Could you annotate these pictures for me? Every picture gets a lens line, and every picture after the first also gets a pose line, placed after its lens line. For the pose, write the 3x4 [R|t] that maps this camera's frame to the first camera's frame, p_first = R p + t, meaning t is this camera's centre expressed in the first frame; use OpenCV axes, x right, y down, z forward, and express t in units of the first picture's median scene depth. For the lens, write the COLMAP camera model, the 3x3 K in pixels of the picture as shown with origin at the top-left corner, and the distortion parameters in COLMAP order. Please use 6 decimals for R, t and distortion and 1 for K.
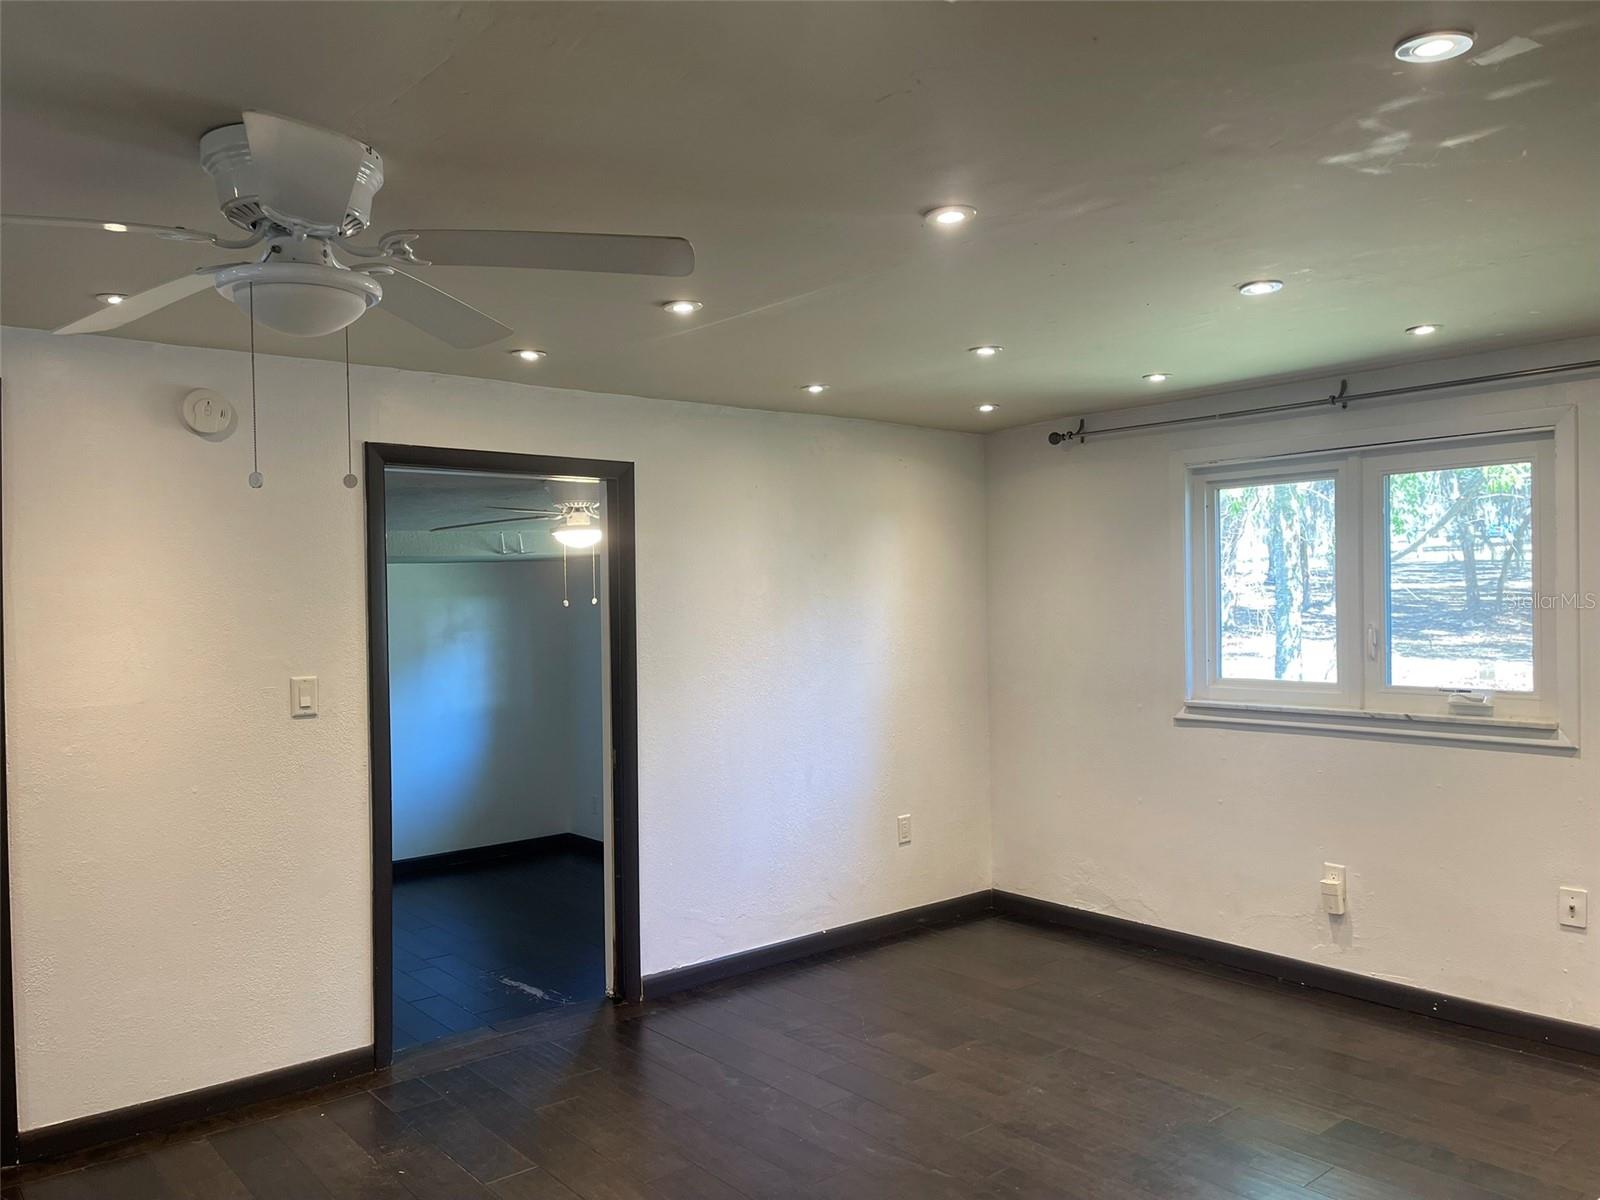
lens RADIAL K [[1214.3, 0, 787.9], [0, 1214.3, 609.9], [0, 0, 1]] dist [0.045355, -0.059806]
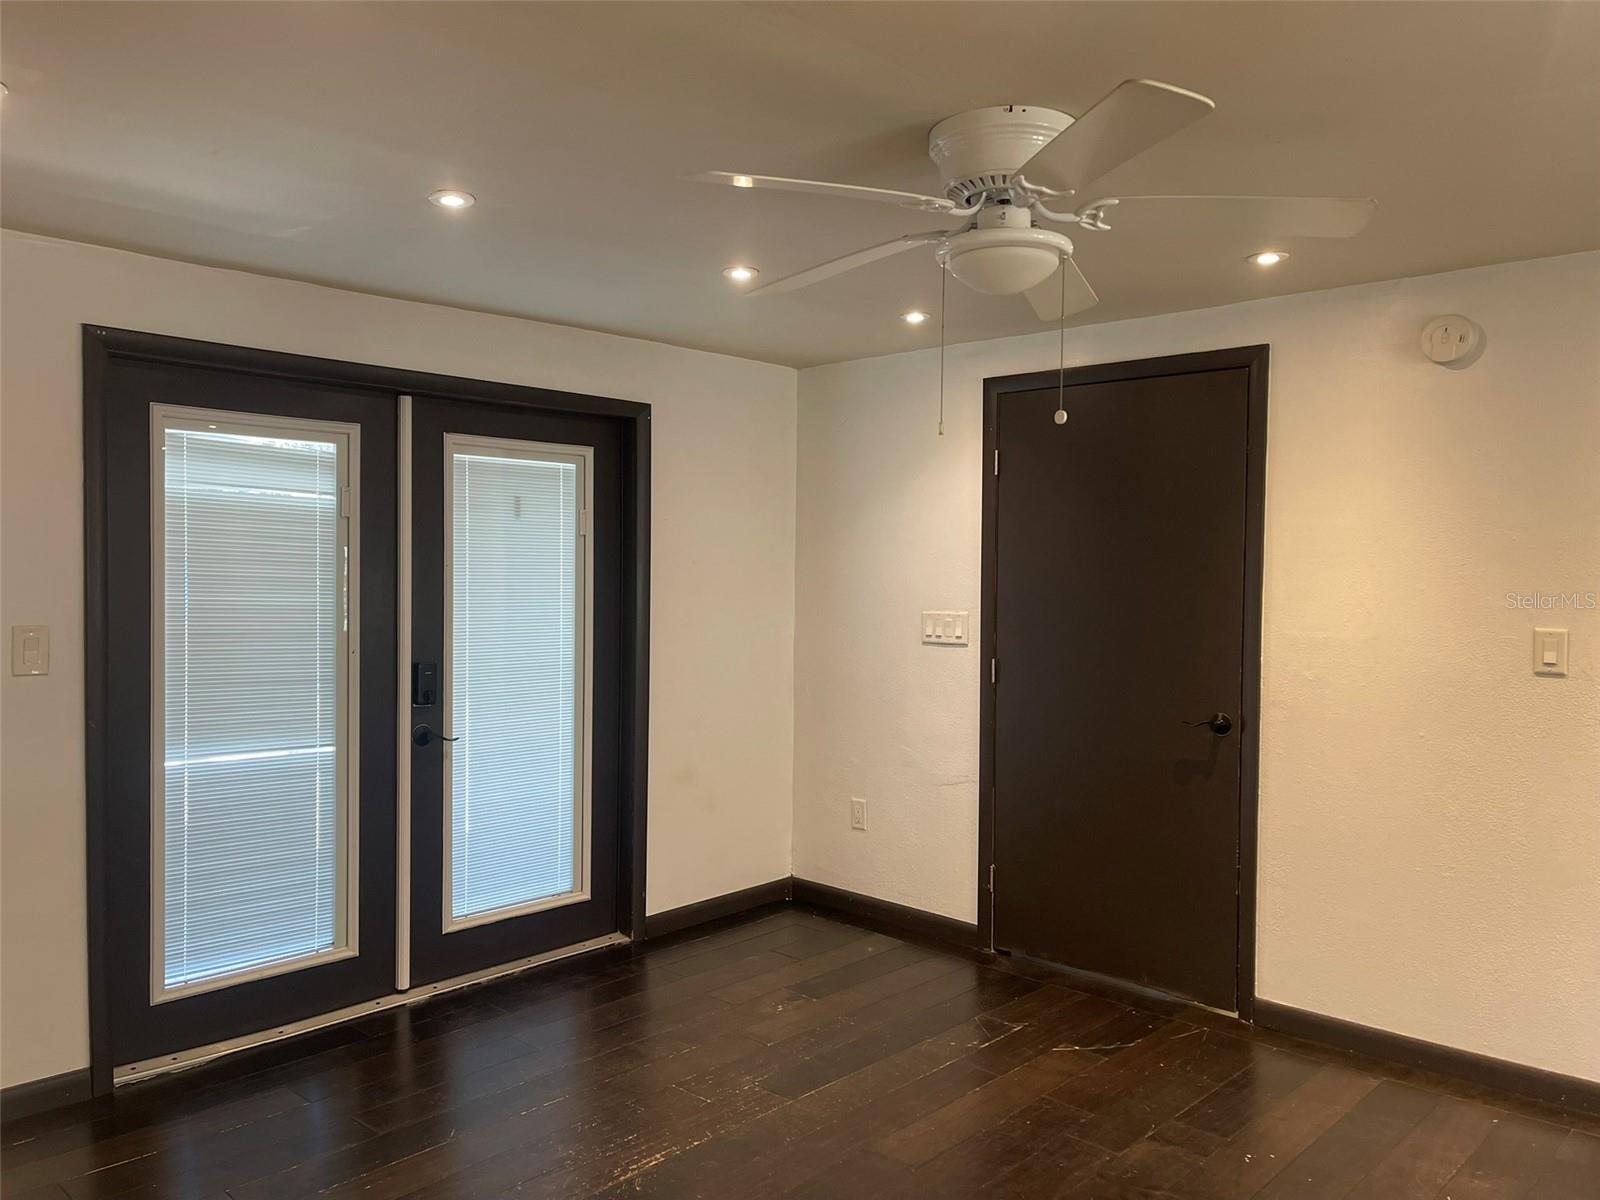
lens RADIAL K [[1214.3, 0, 798.6], [0, 1214.3, 592.8], [0, 0, 1]] dist [0.045355, -0.059806]
pose [[0.115711, 0.042775, -0.992361, 0.341399], [-0.014569, 0.999038, 0.041364, 0.001196], [0.993176, 0.009672, 0.116223, 0.318051]]
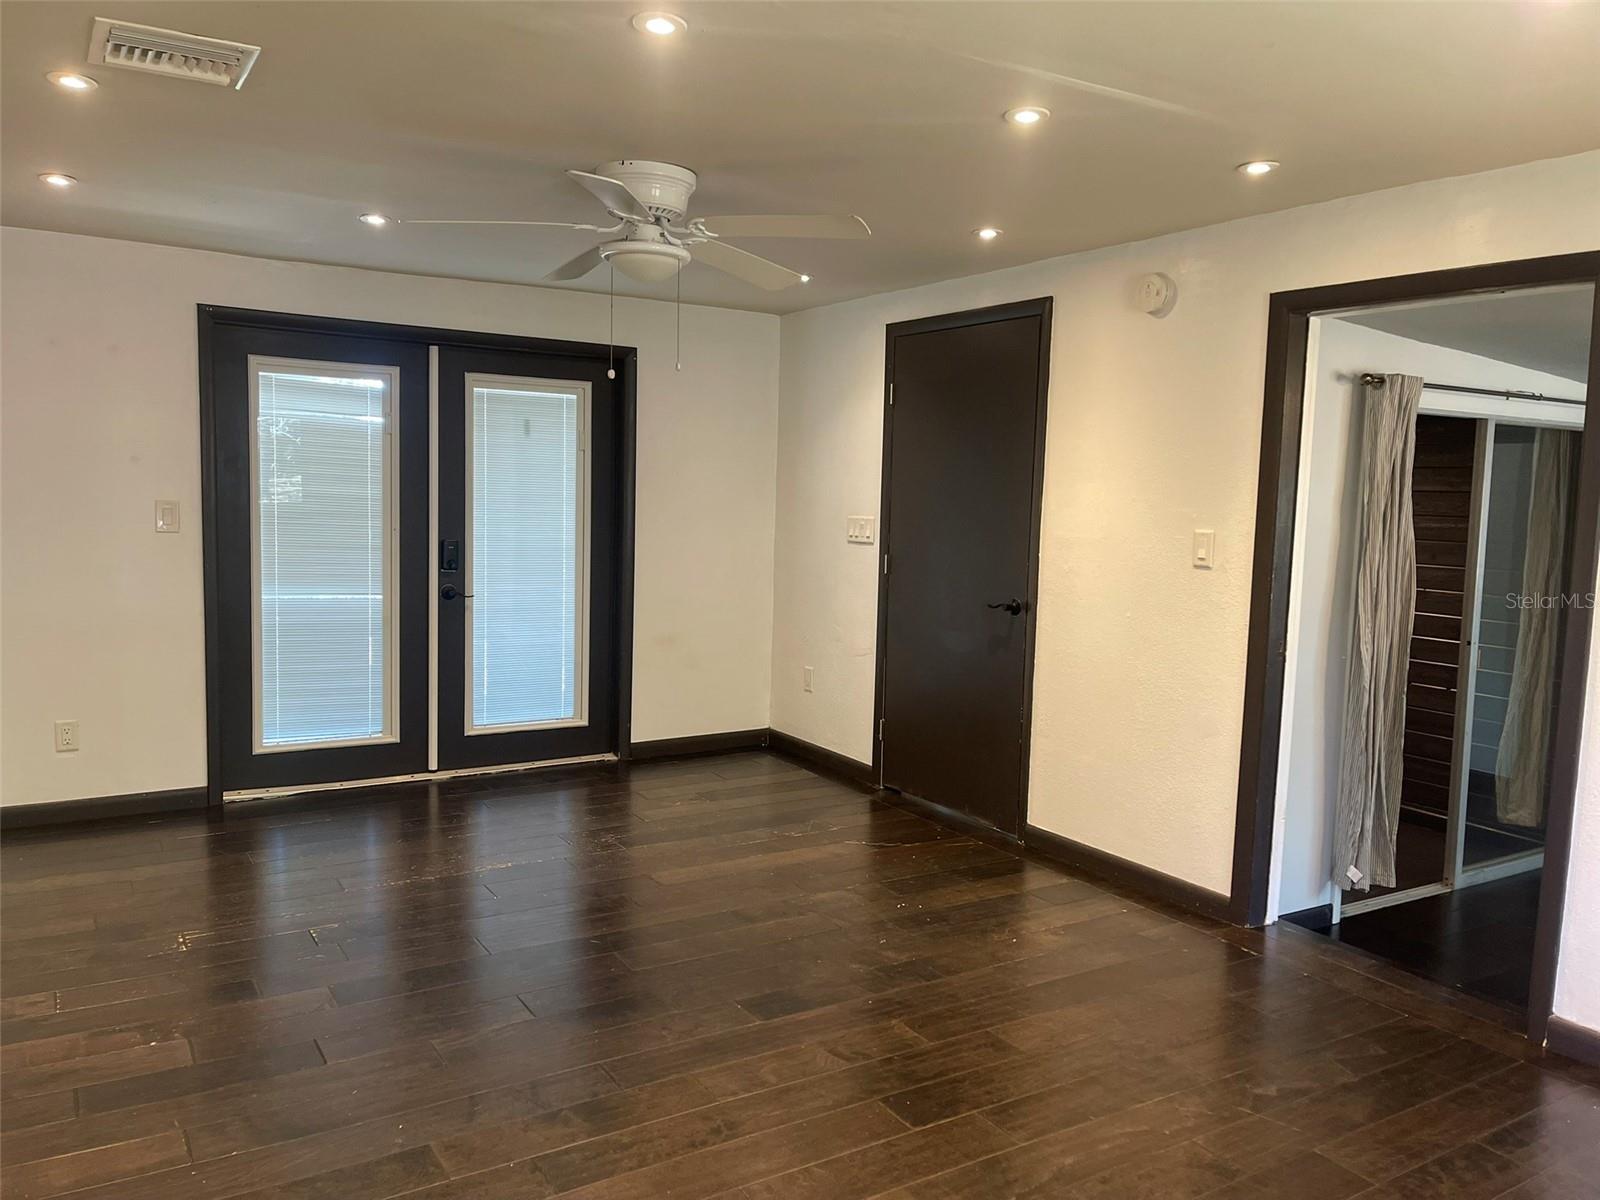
lens RADIAL K [[1214.3, 0, 798.7], [0, 1214.3, 600.4], [0, 0, 1]] dist [0.045355, -0.059806]
pose [[-0.141687, 0.107429, -0.984065, 0.606894], [-0.028275, 0.993249, 0.112503, 0.004794], [0.989508, 0.043765, -0.137693, 0.683086]]
